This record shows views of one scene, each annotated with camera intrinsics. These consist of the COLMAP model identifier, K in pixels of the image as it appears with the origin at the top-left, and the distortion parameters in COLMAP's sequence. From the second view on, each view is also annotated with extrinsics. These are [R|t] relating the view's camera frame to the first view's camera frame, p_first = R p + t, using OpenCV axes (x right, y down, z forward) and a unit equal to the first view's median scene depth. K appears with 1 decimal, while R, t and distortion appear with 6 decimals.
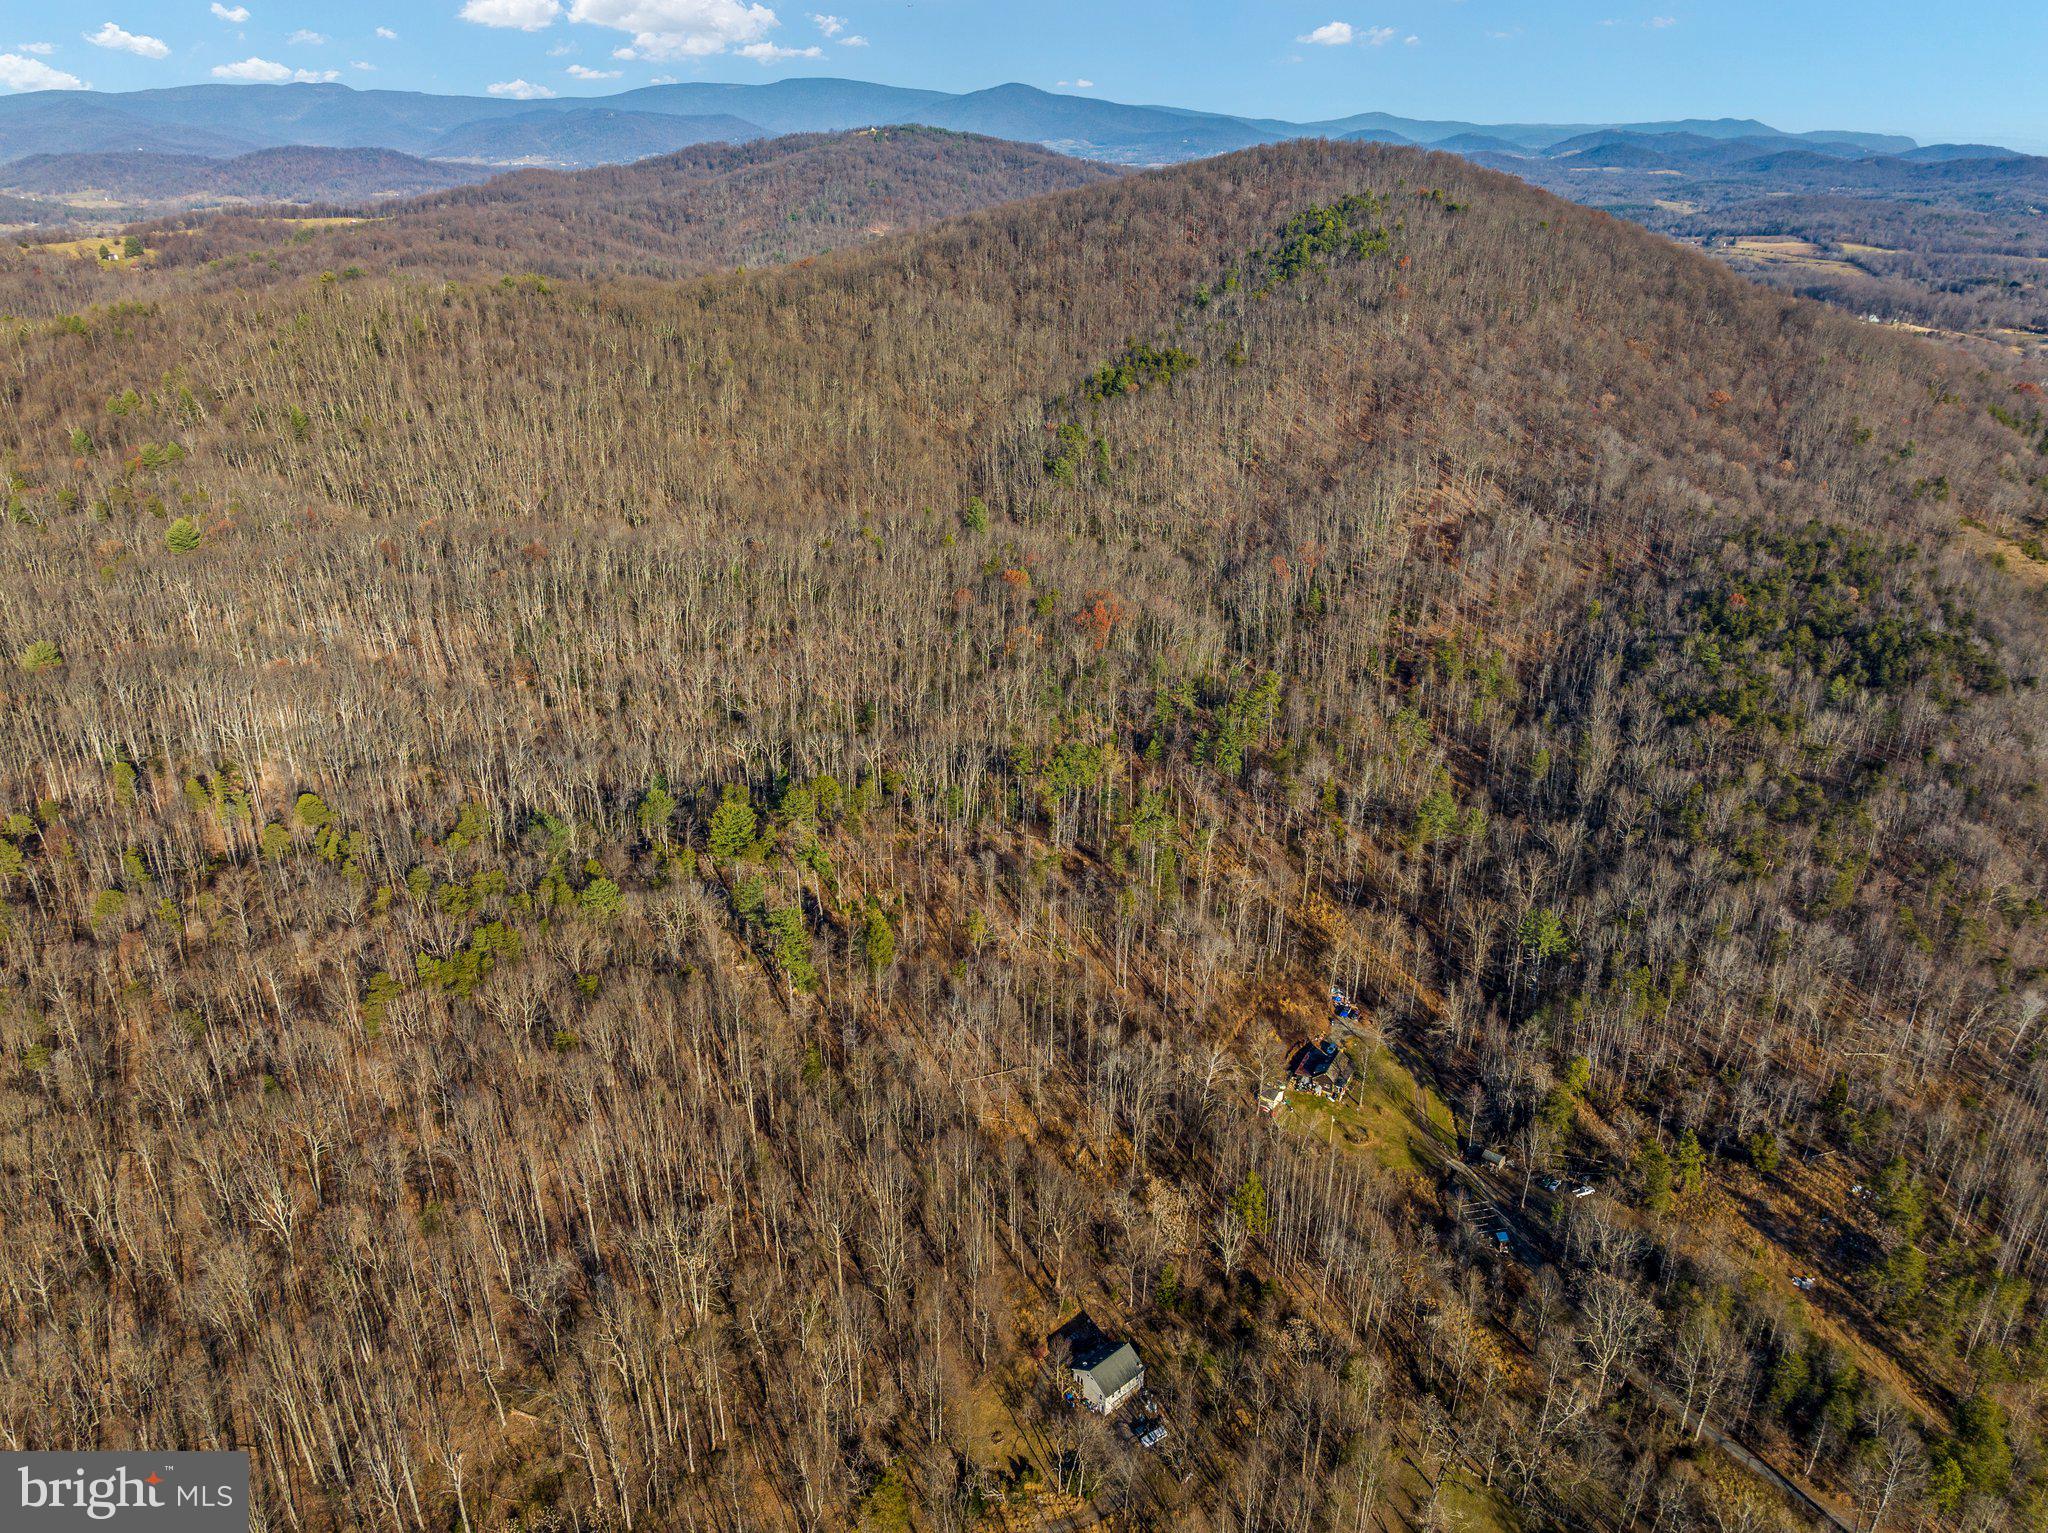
lens RADIAL K [[1370.5, 0, 1024.0], [0, 1370.5, 766.5], [0, 0, 1]] dist [-0.033260, 0.001091]
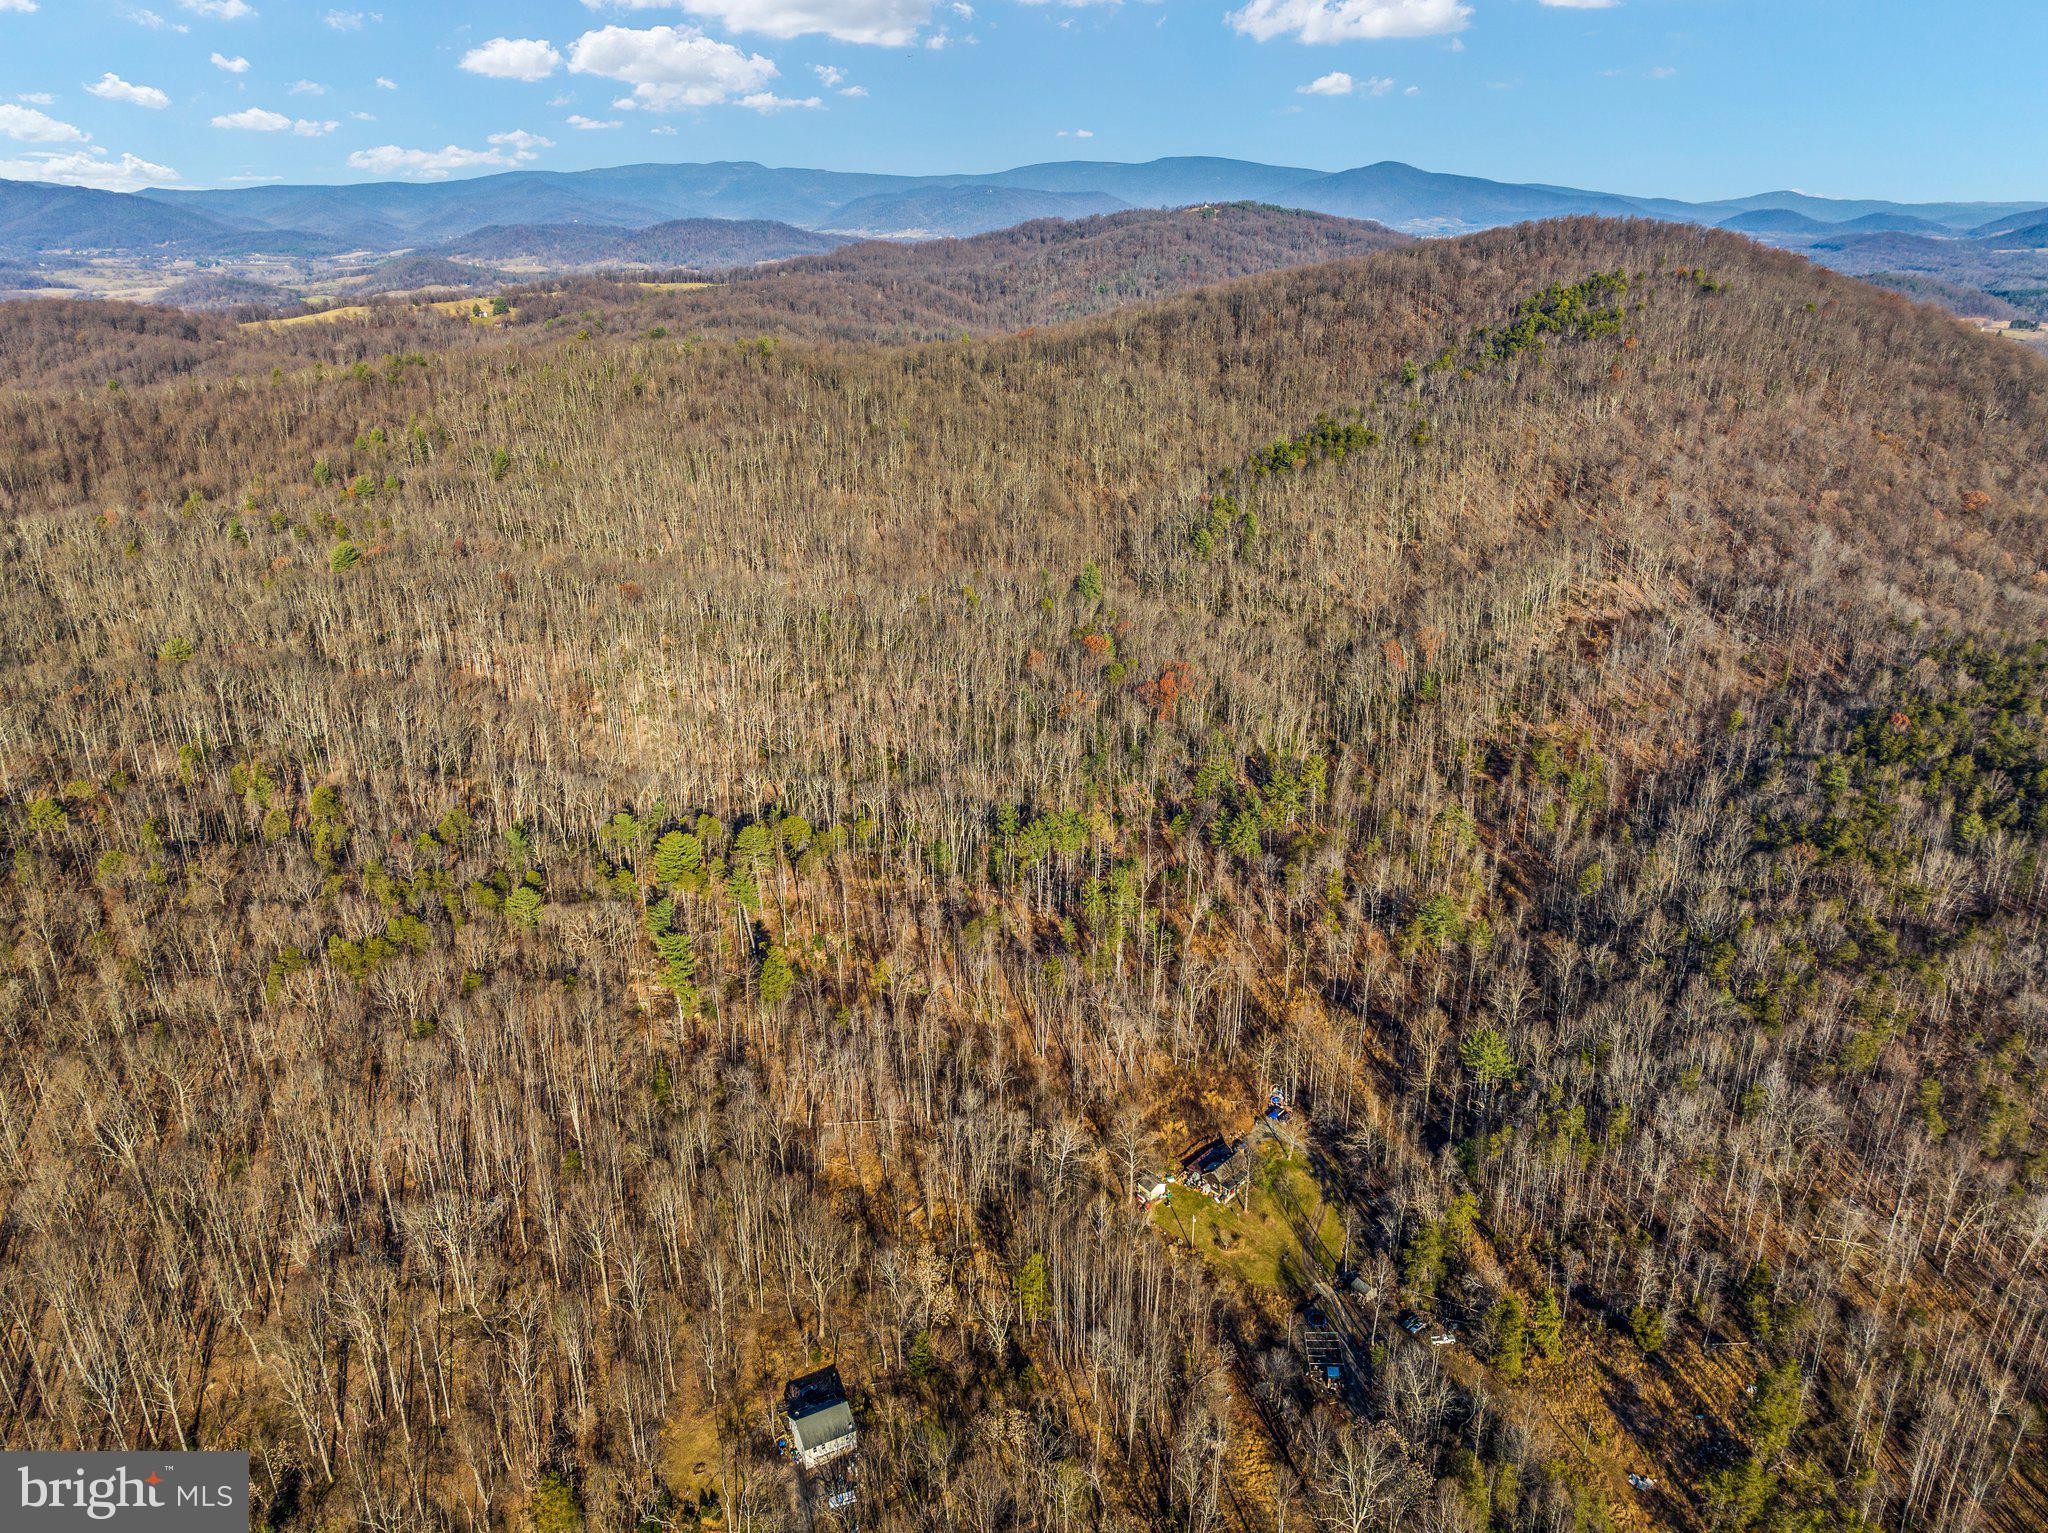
lens RADIAL K [[1370.5, 0, 1024.0], [0, 1370.5, 766.5], [0, 0, 1]] dist [-0.033260, 0.001091]
pose [[0.972967, 0.084147, -0.215067, 0.159441], [-0.094337, 0.994832, -0.037545, -0.005385], [0.210796, 0.056819, 0.975877, 0.013499]]
